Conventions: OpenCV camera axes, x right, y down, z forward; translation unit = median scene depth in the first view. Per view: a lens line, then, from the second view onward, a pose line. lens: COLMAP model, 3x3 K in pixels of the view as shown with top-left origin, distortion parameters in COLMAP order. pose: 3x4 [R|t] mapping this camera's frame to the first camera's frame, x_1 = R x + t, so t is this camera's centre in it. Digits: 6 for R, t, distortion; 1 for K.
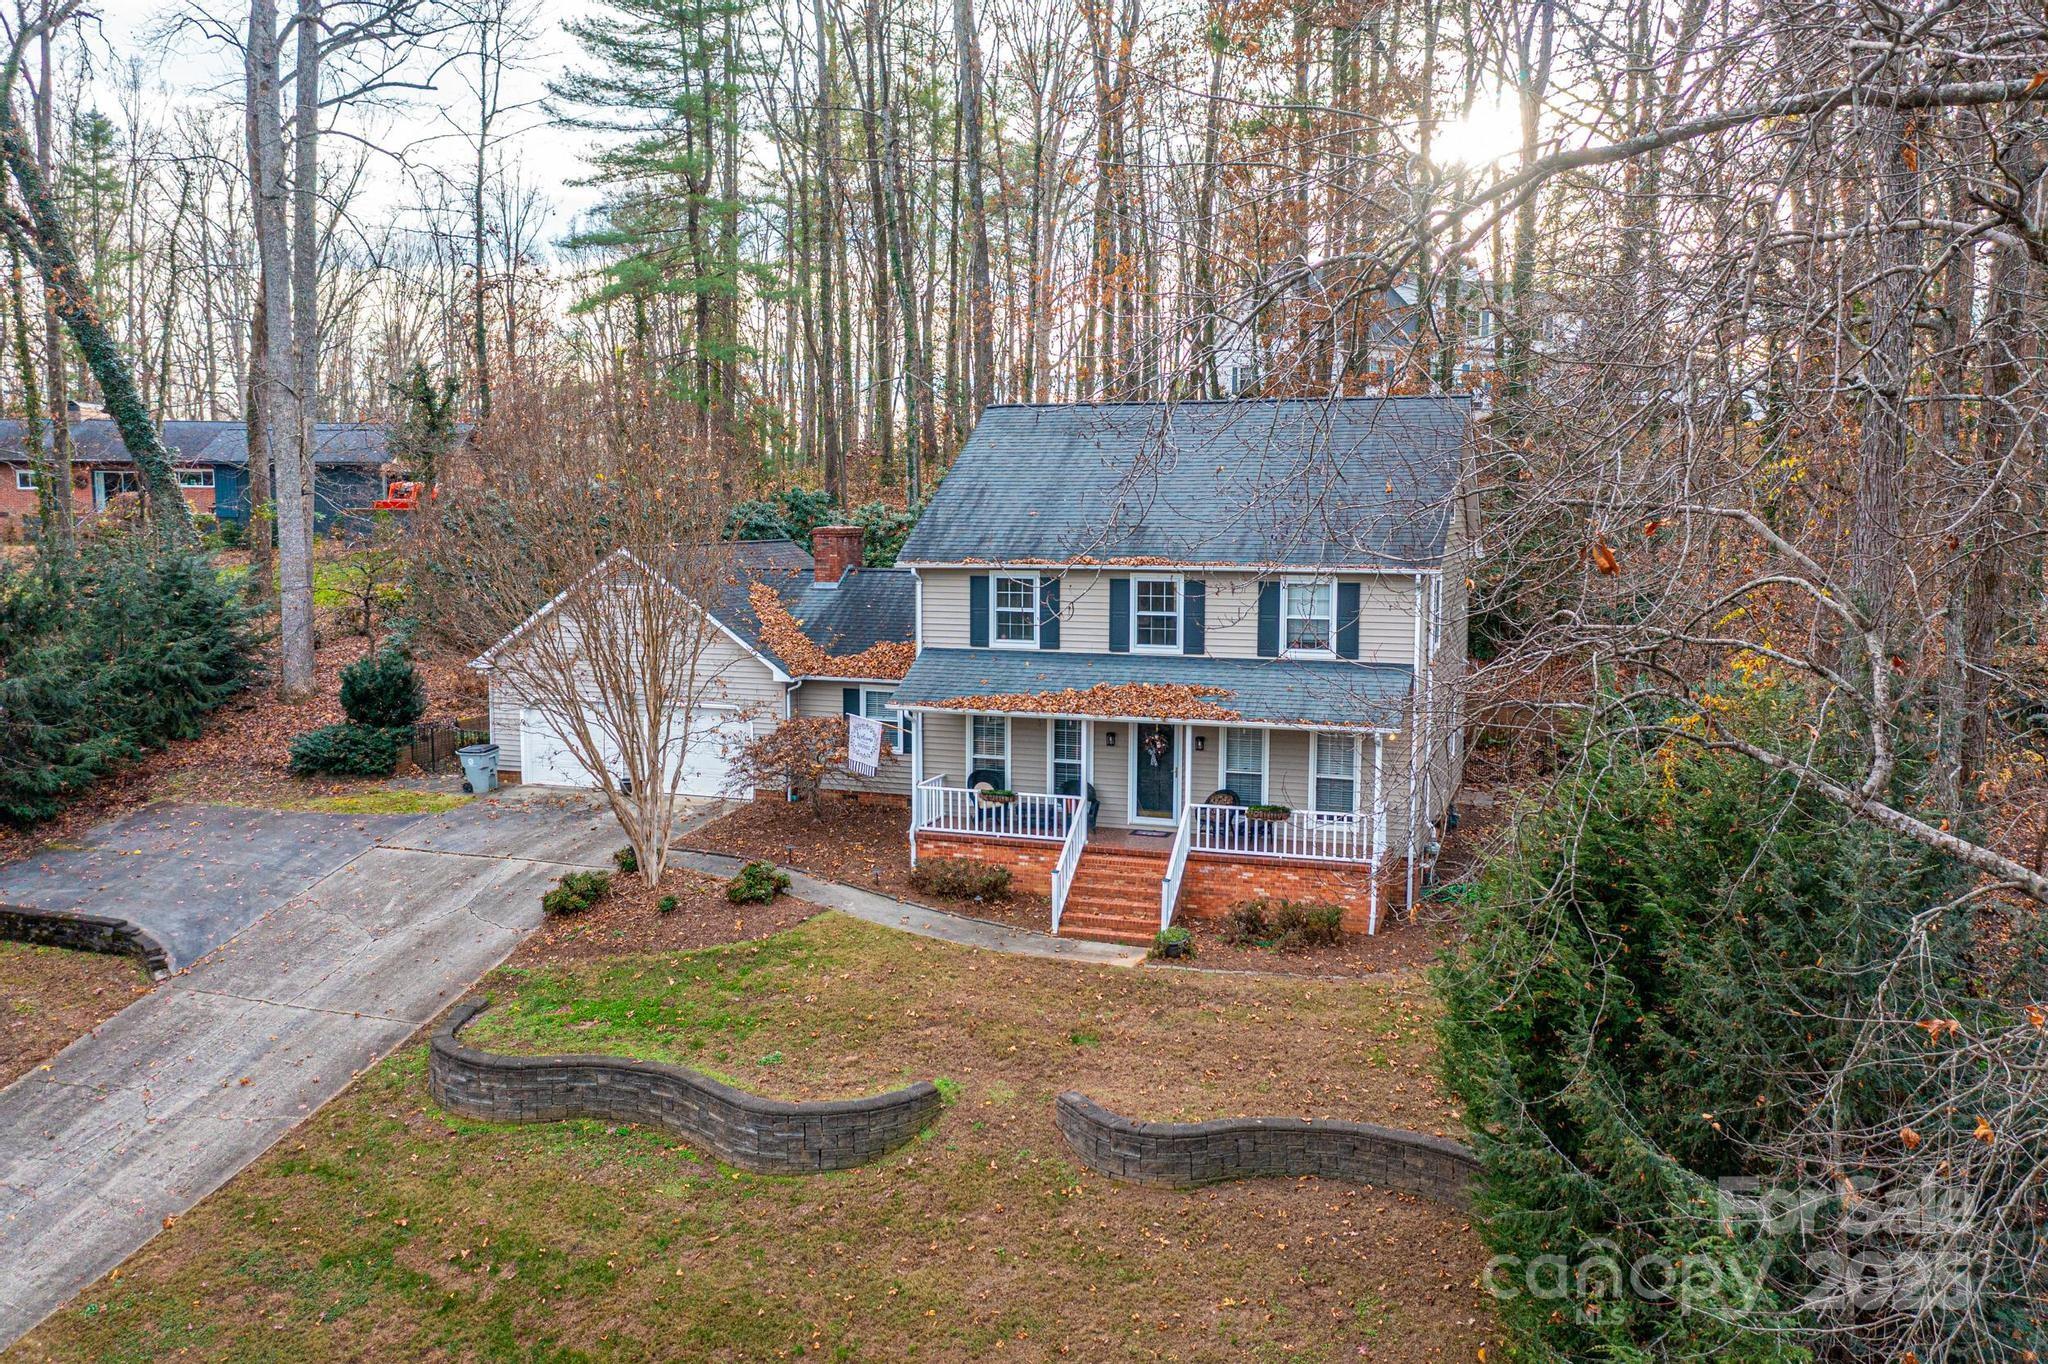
lens RADIAL K [[1604.3, 0, 1024.0], [0, 1604.3, 682.0], [0, 0, 1]] dist [-0.011198, 0.017381]
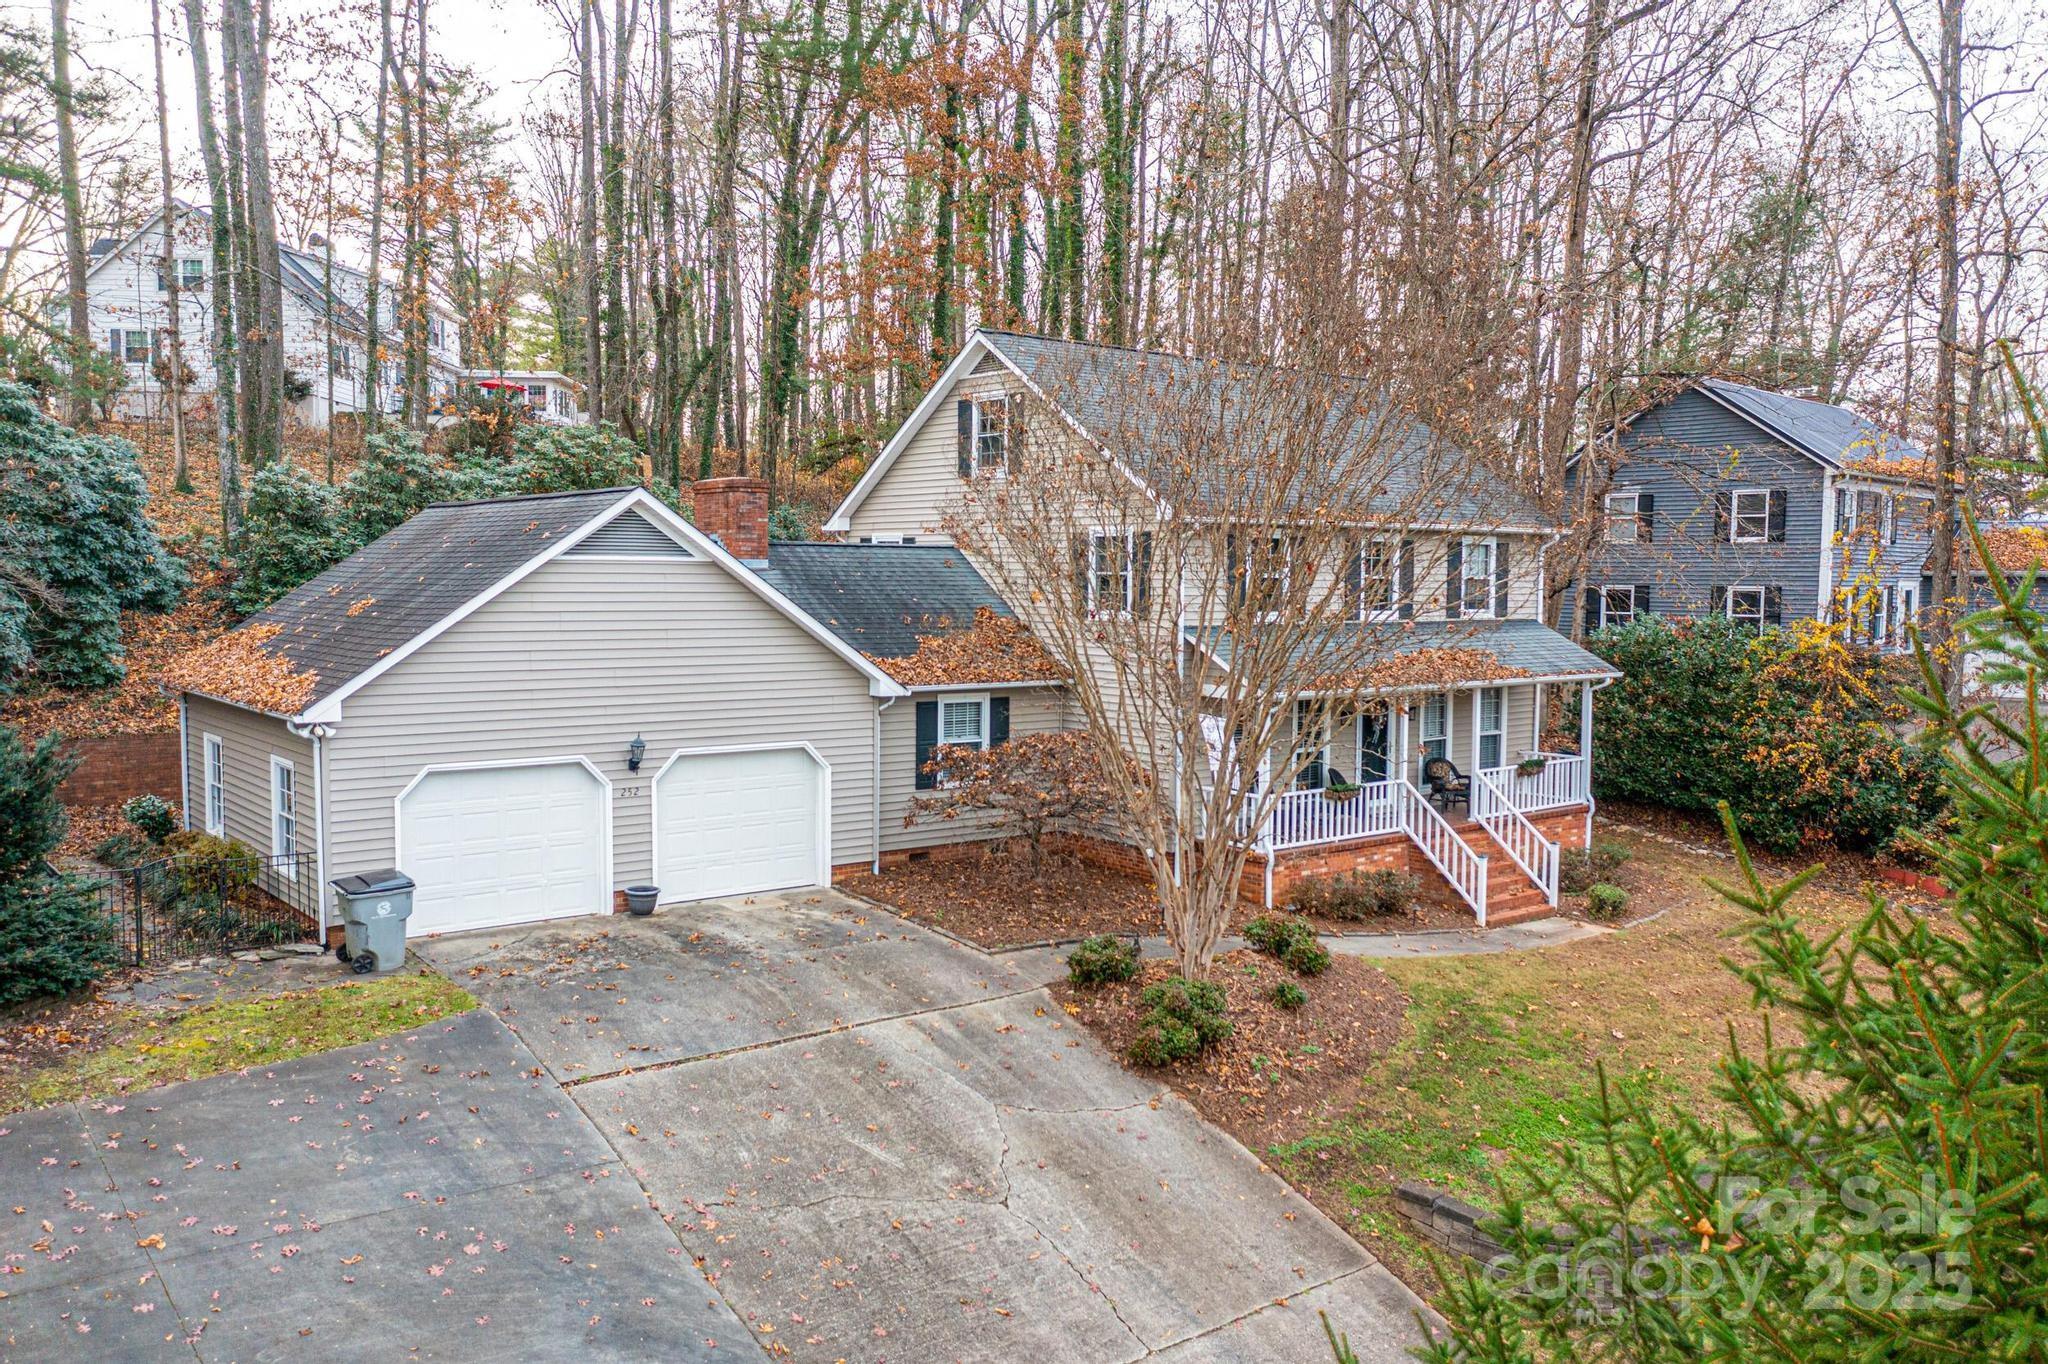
lens RADIAL K [[1604.3, 0, 1024.0], [0, 1604.3, 682.0], [0, 0, 1]] dist [-0.011198, 0.017381]
pose [[0.514006, -0.055720, 0.855975, -0.867053], [0.084131, 0.996352, 0.014338, -0.013494], [-0.853651, 0.064644, 0.516818, 0.745877]]
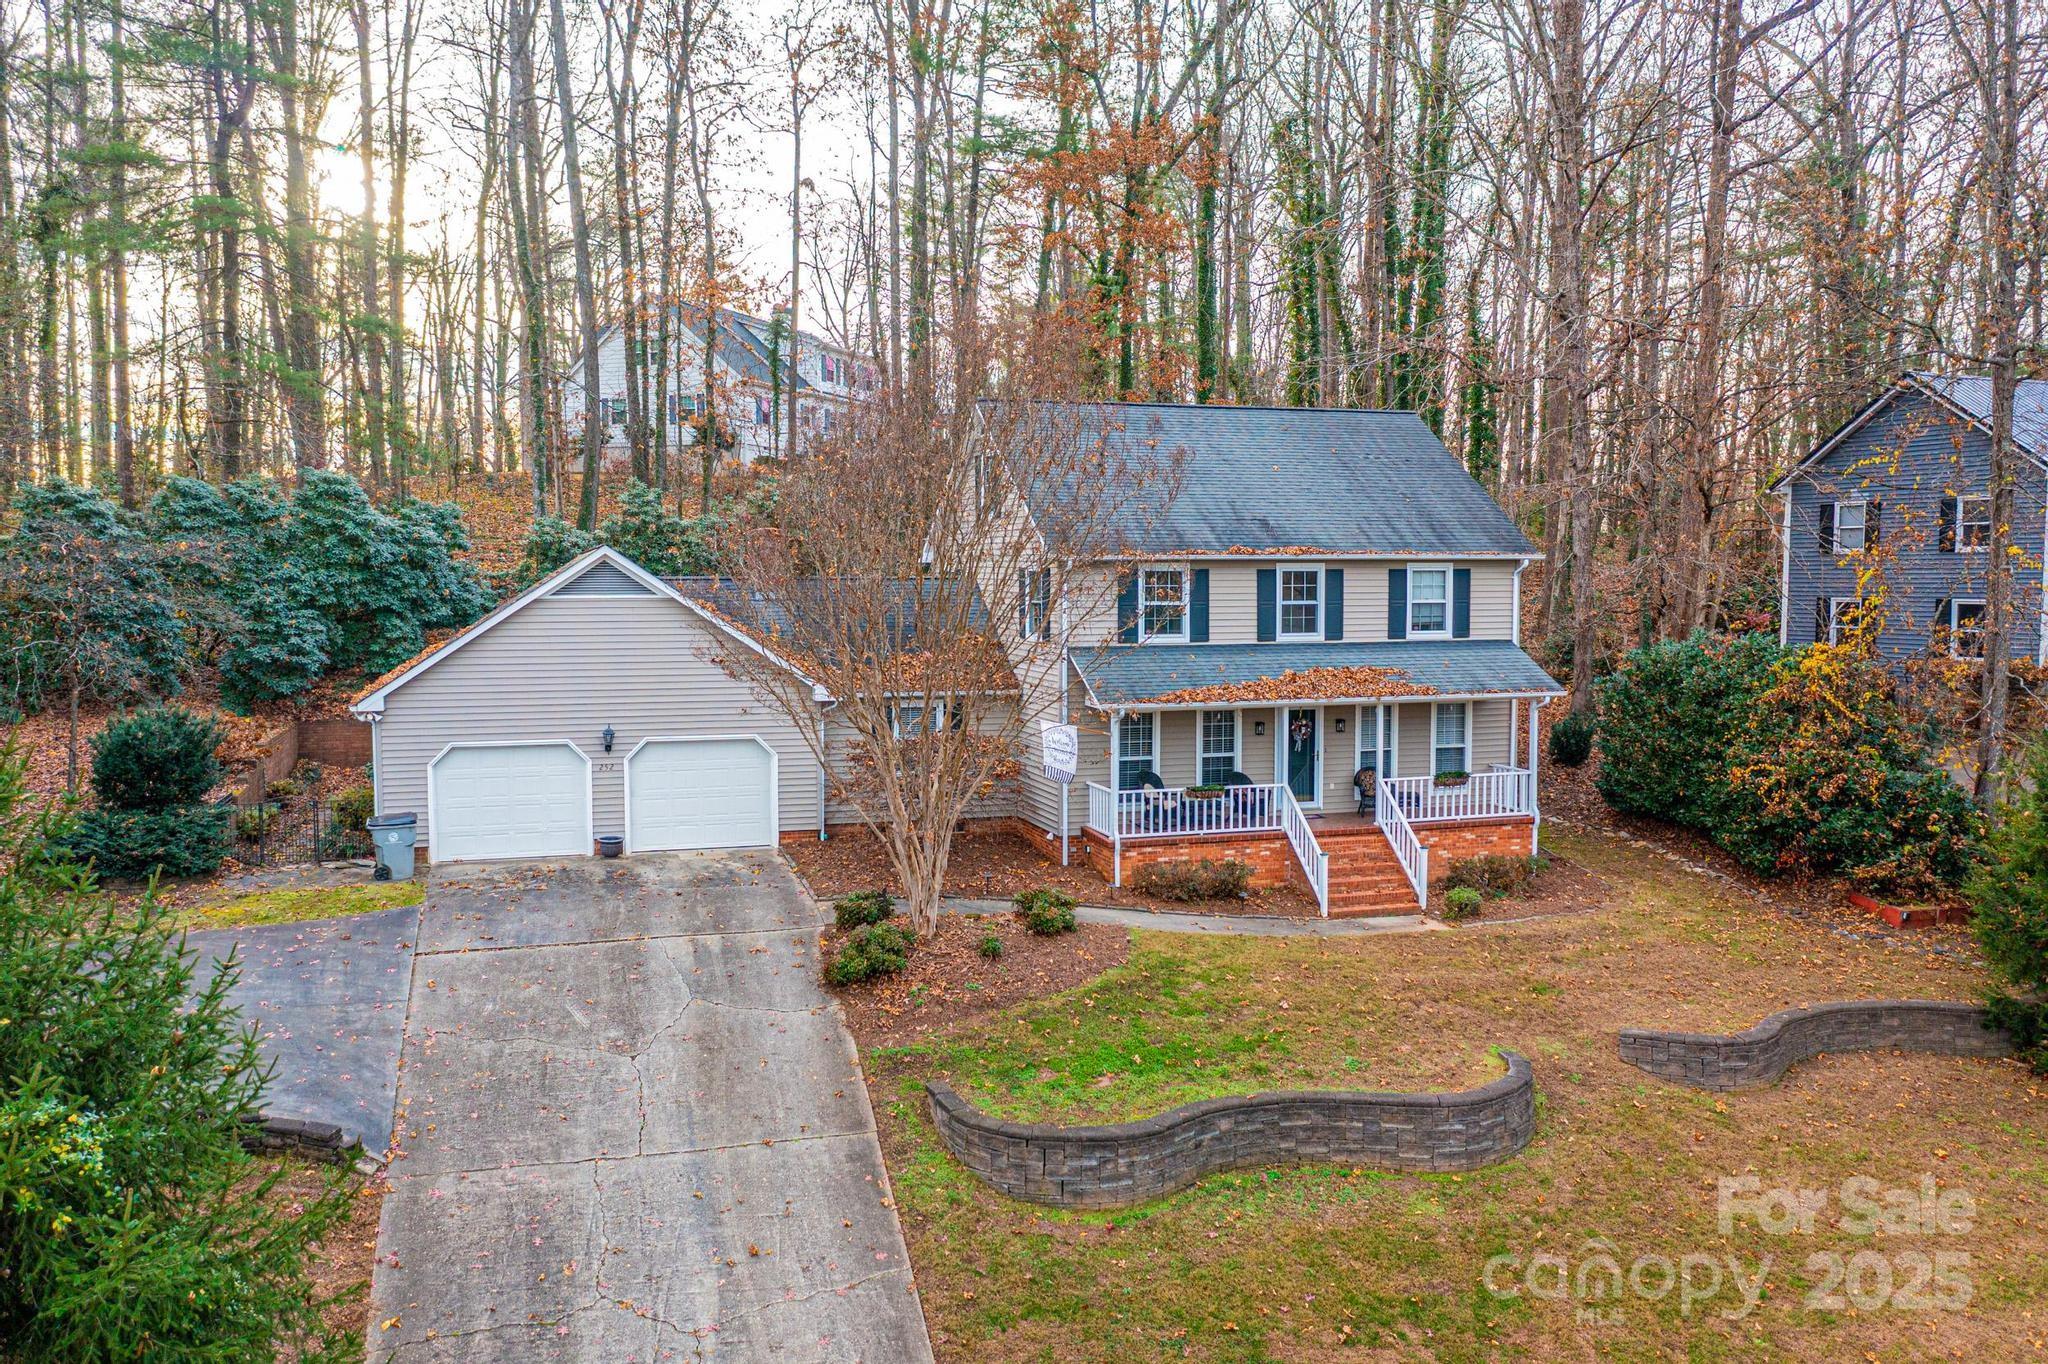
lens RADIAL K [[1608.4, 0, 1021.4], [0, 1608.4, 678.3], [0, 0, 1]] dist [-0.035530, 0.082109]
pose [[0.795755, -0.044419, 0.603988, -0.729354], [0.068926, 0.997469, -0.017452, 0.012502], [-0.601684, 0.055518, 0.796802, 0.305444]]
